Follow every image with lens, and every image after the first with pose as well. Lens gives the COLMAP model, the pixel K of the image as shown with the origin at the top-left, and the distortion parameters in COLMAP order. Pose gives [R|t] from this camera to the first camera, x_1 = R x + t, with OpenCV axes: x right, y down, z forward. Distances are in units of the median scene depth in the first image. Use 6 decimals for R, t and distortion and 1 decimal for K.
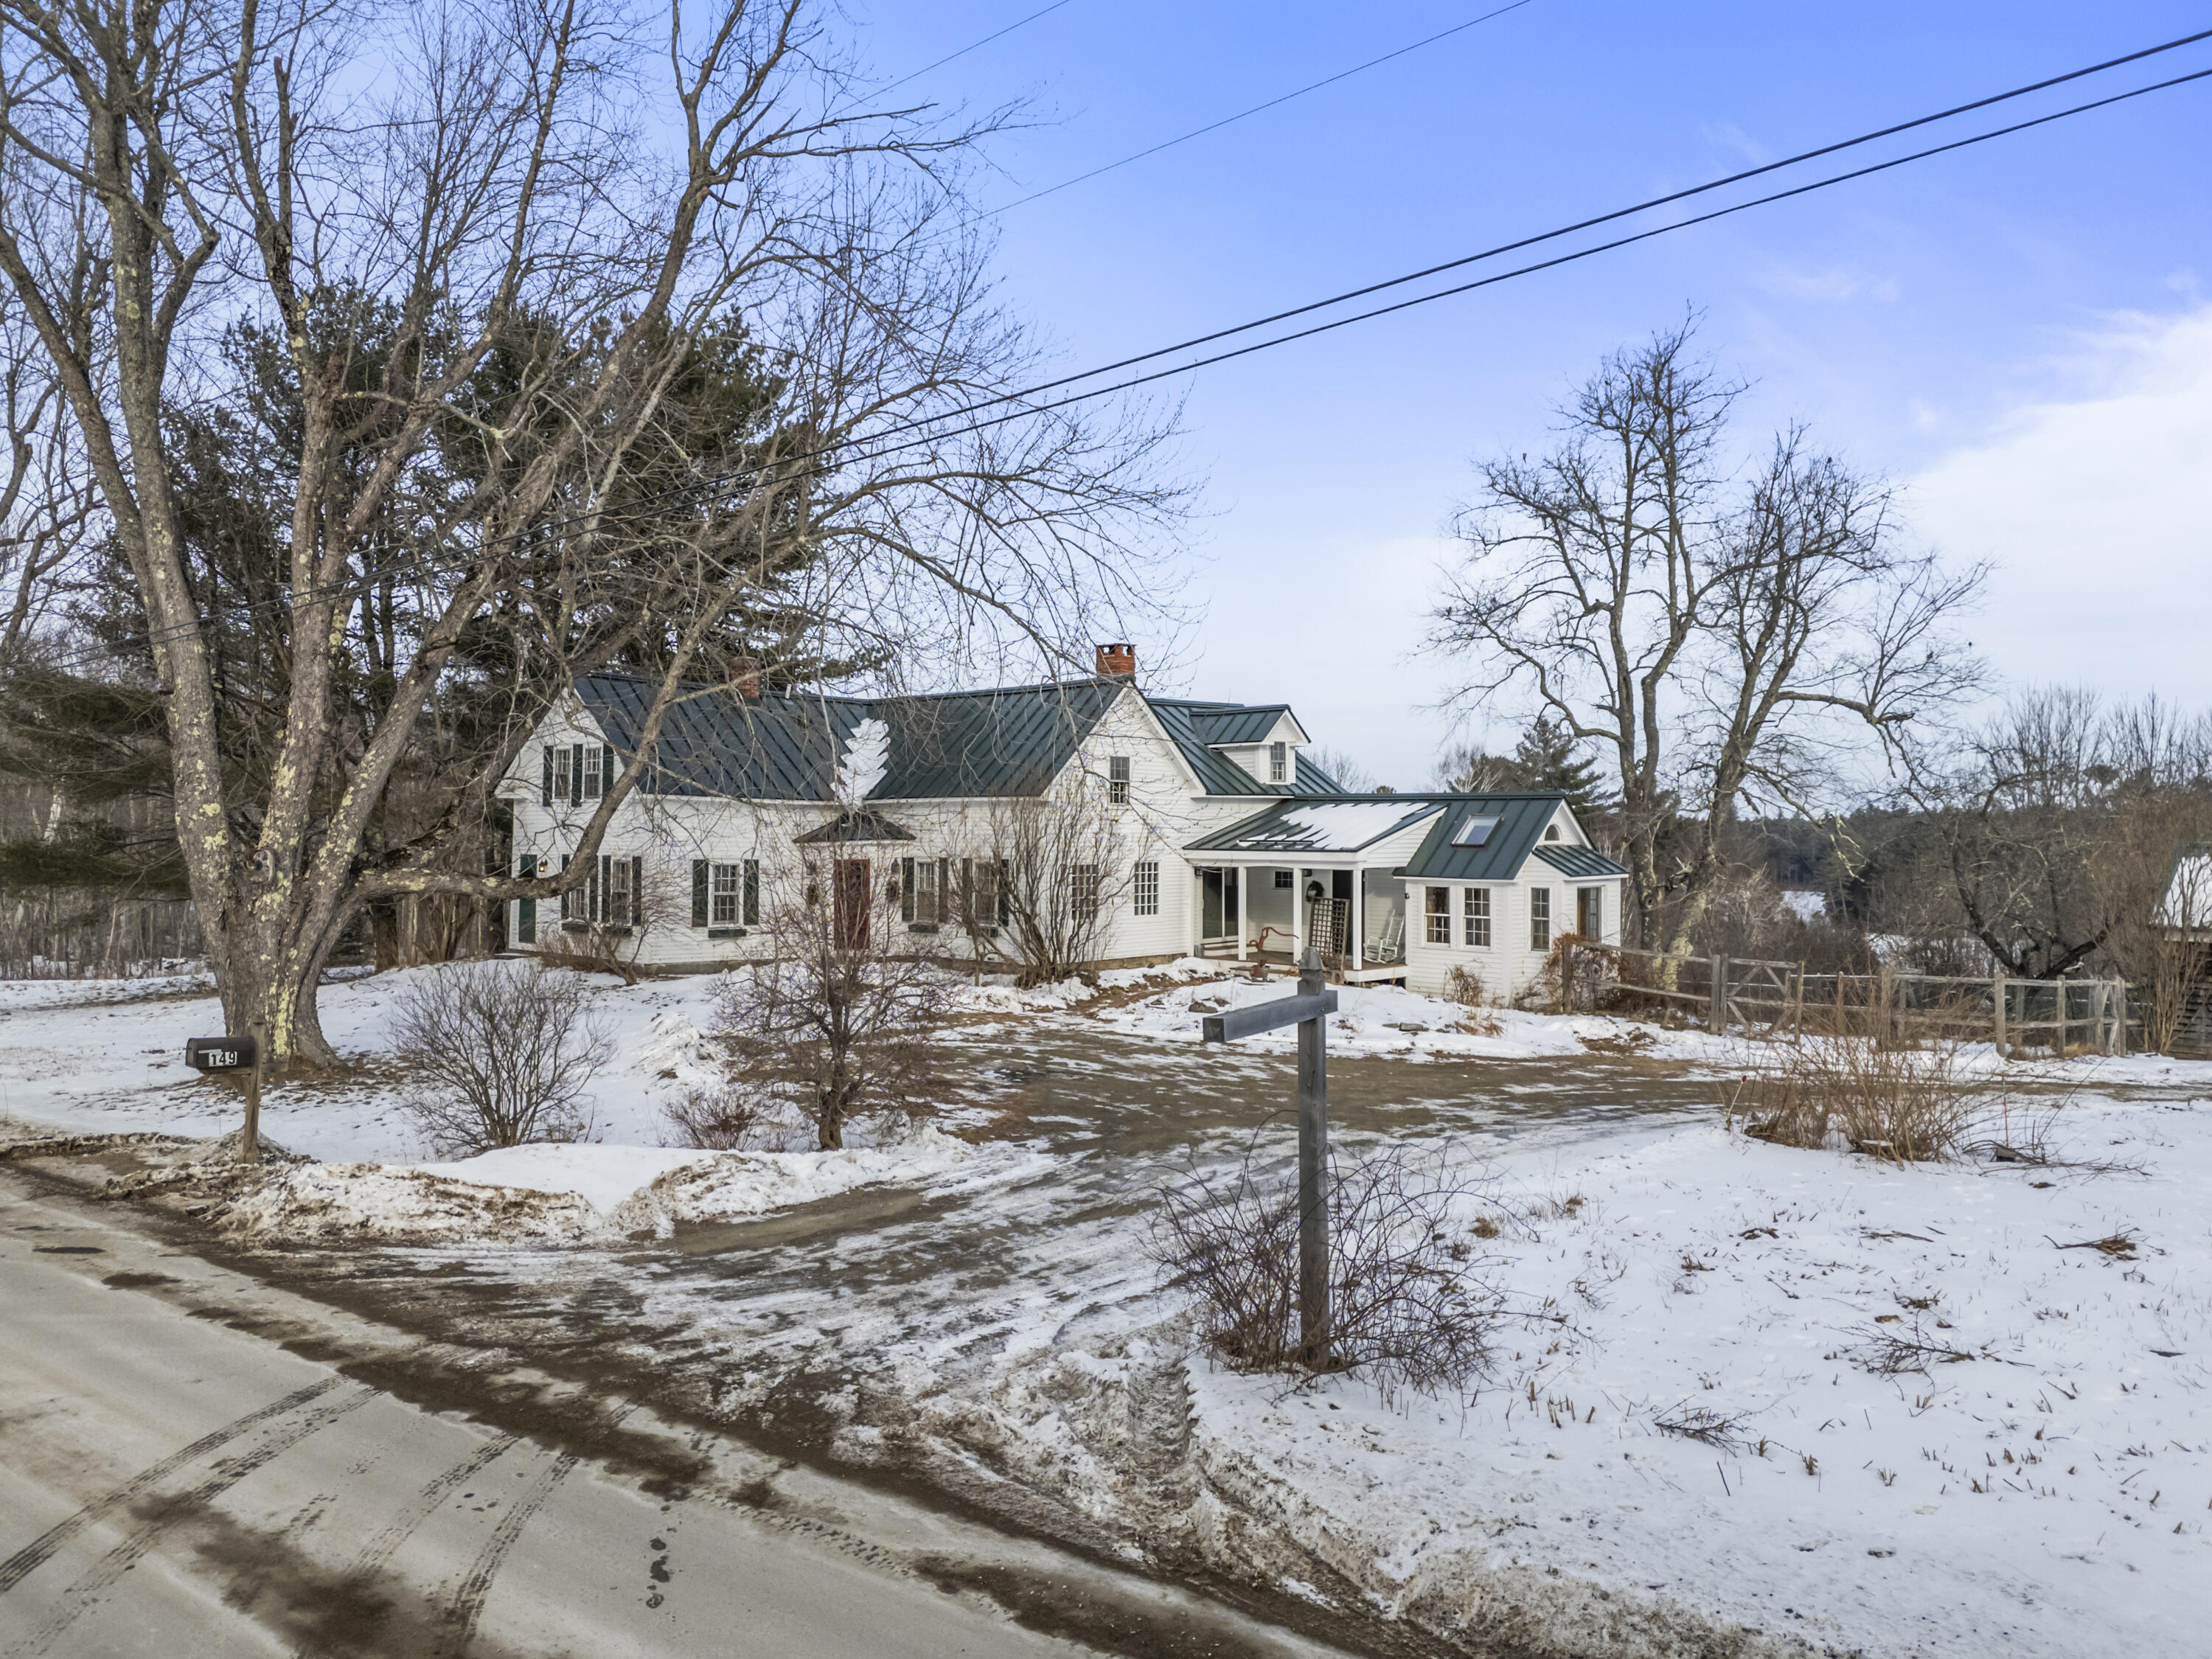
lens RADIAL K [[1572.4, 0, 1104.9], [0, 1572.4, 817.9], [0, 0, 1]] dist [0.085592, -0.059187]
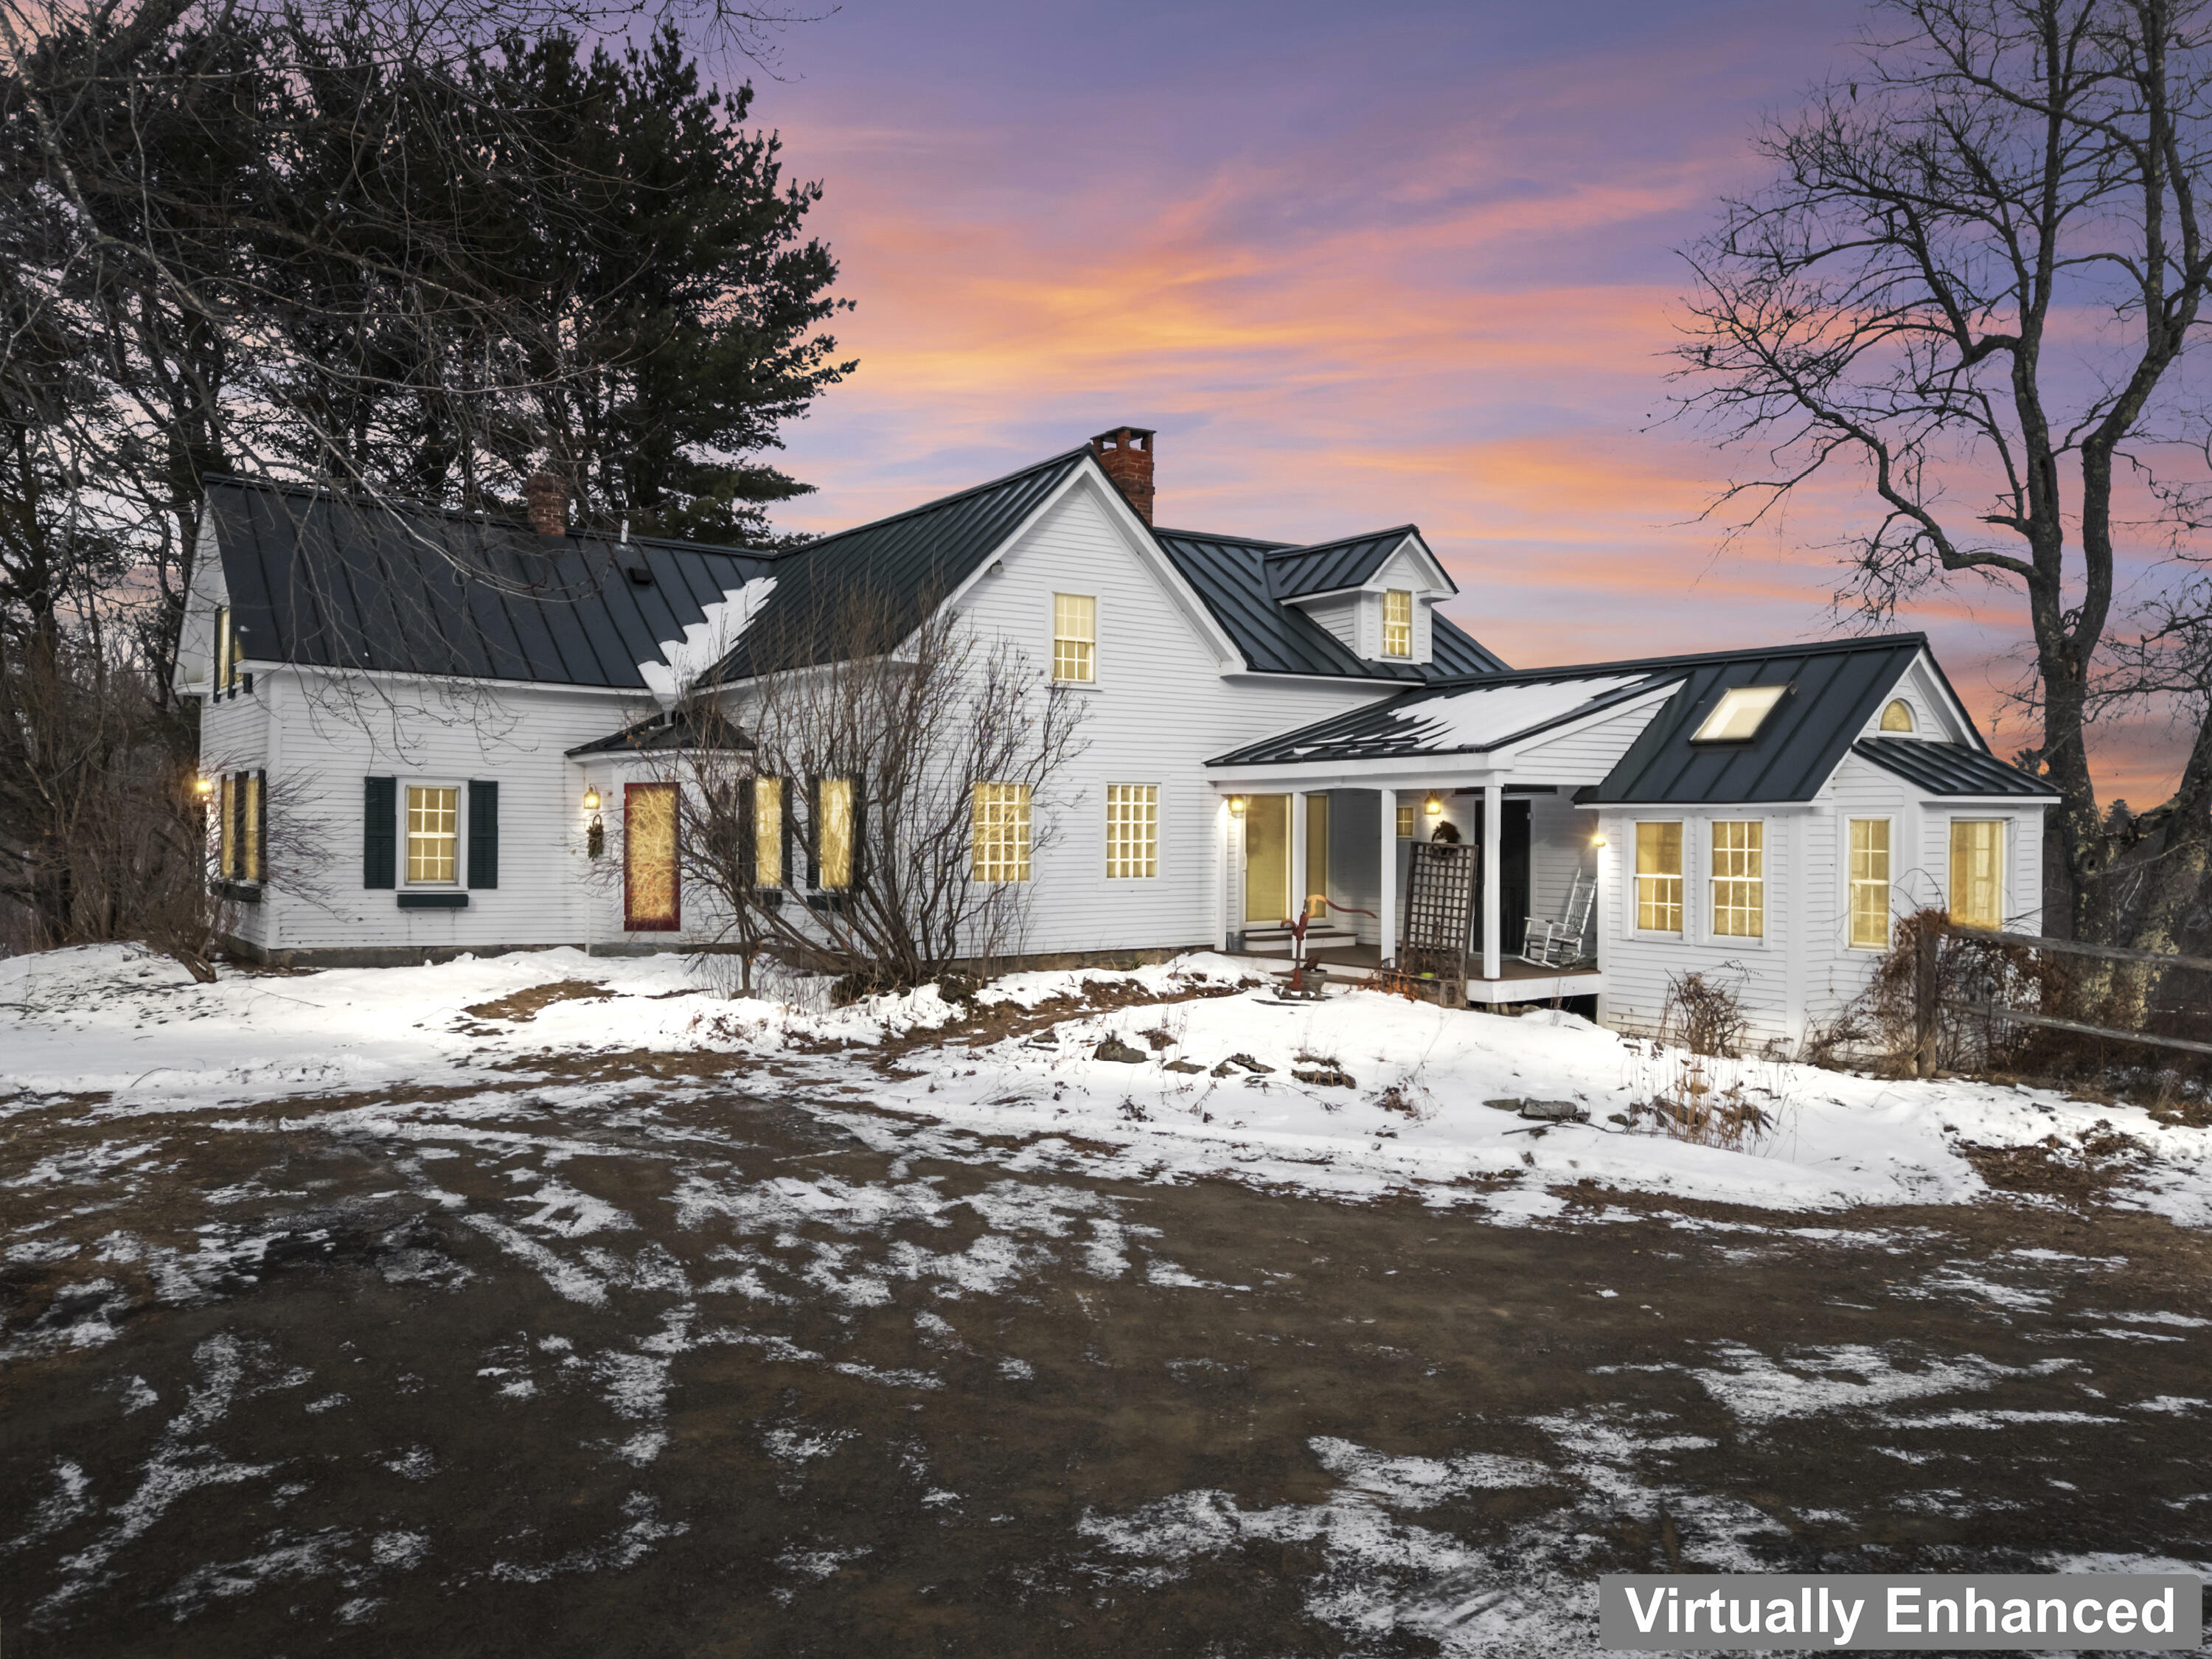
lens RADIAL K [[1583.1, 0, 1105.2], [0, 1583.1, 844.5], [0, 0, 1]] dist [0.032284, -0.008770]
pose [[0.982241, 0.001780, -0.187615, 0.124982], [0.000839, 0.999903, 0.013880, 0.041710], [0.187622, -0.013791, 0.982145, 0.434861]]
